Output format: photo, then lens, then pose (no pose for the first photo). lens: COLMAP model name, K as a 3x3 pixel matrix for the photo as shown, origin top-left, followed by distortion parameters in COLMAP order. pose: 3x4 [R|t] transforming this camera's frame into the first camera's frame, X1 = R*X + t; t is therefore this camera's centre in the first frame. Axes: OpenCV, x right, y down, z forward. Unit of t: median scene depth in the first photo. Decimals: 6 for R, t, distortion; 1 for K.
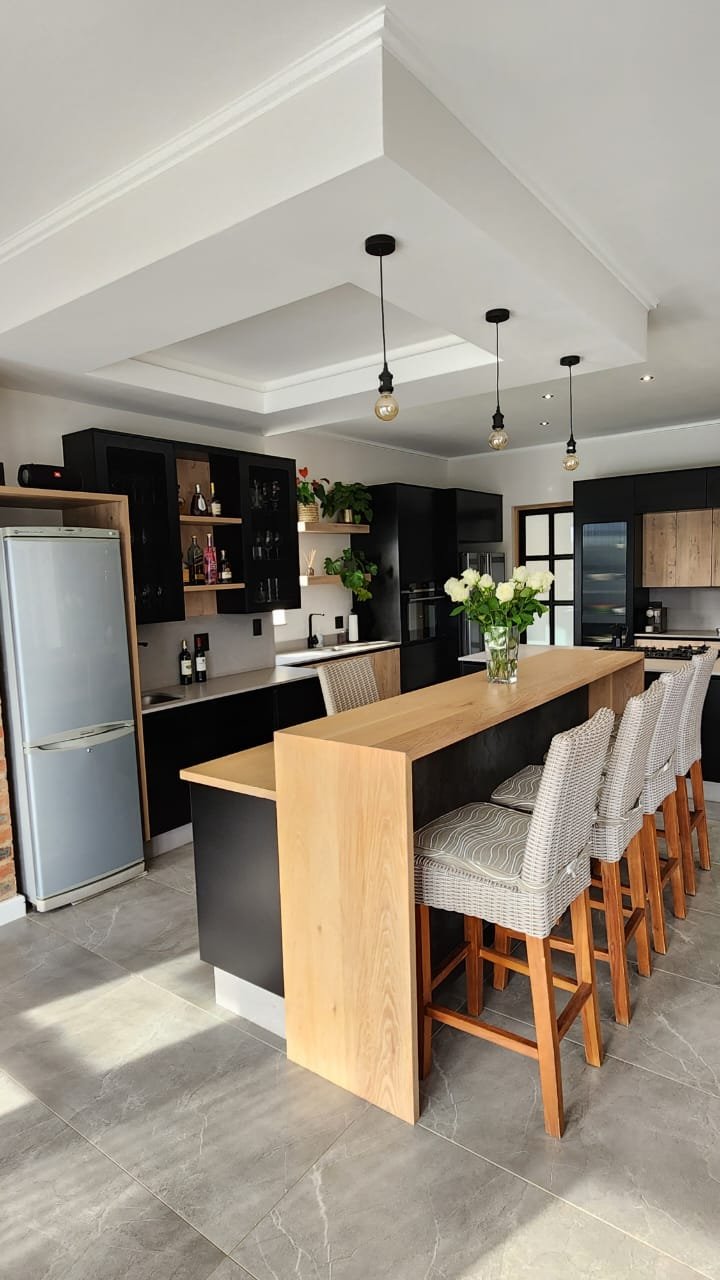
lens RADIAL K [[695.0, 0, 356.9], [0, 695.0, 644.8], [0, 0, 1]] dist [-0.002937, 0.000638]
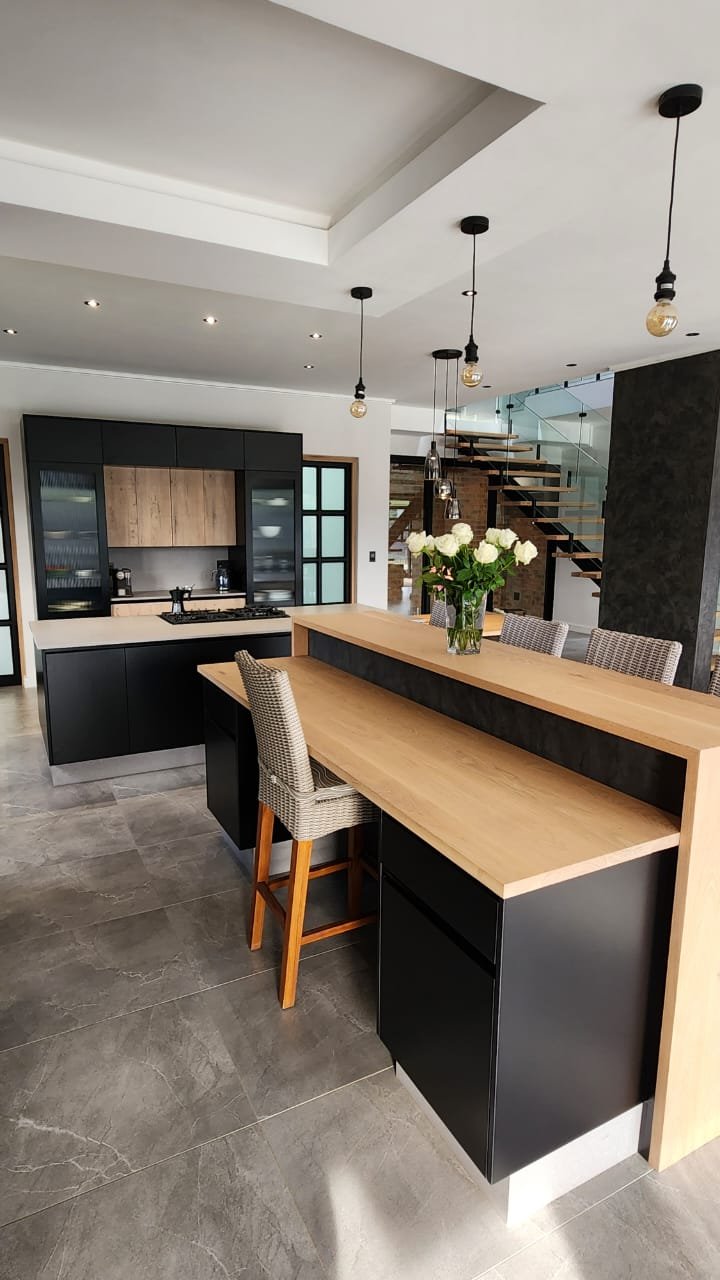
lens RADIAL K [[695.0, 0, 356.9], [0, 695.0, 644.8], [0, 0, 1]] dist [-0.002937, 0.000638]
pose [[0.430281, -0.125953, 0.893865, -0.371037], [0.076239, 0.991750, 0.103047, -0.033116], [-0.899470, 0.023808, 0.436334, 0.417210]]
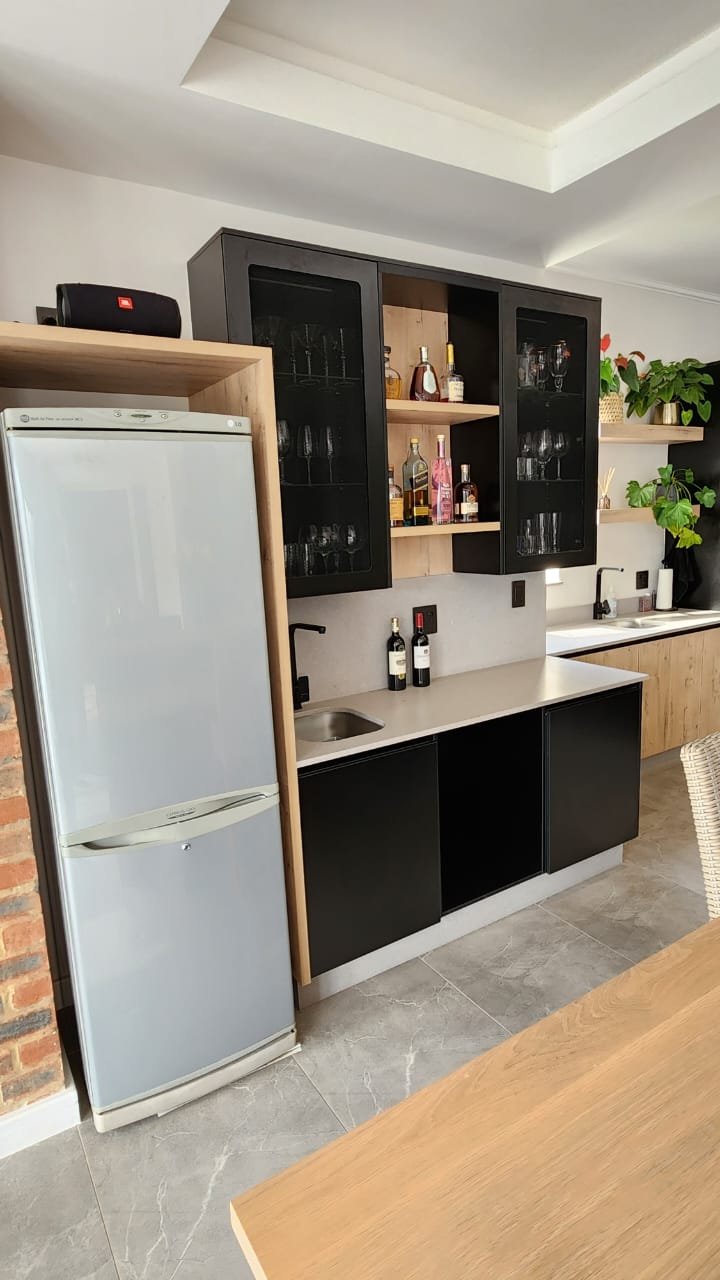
lens RADIAL K [[695.0, 0, 356.9], [0, 695.0, 644.8], [0, 0, 1]] dist [-0.002937, 0.000638]
pose [[0.934139, 0.054724, -0.352690, -0.057522], [-0.023637, 0.995492, 0.091857, -0.033672], [0.356126, -0.077471, 0.931221, 0.373846]]
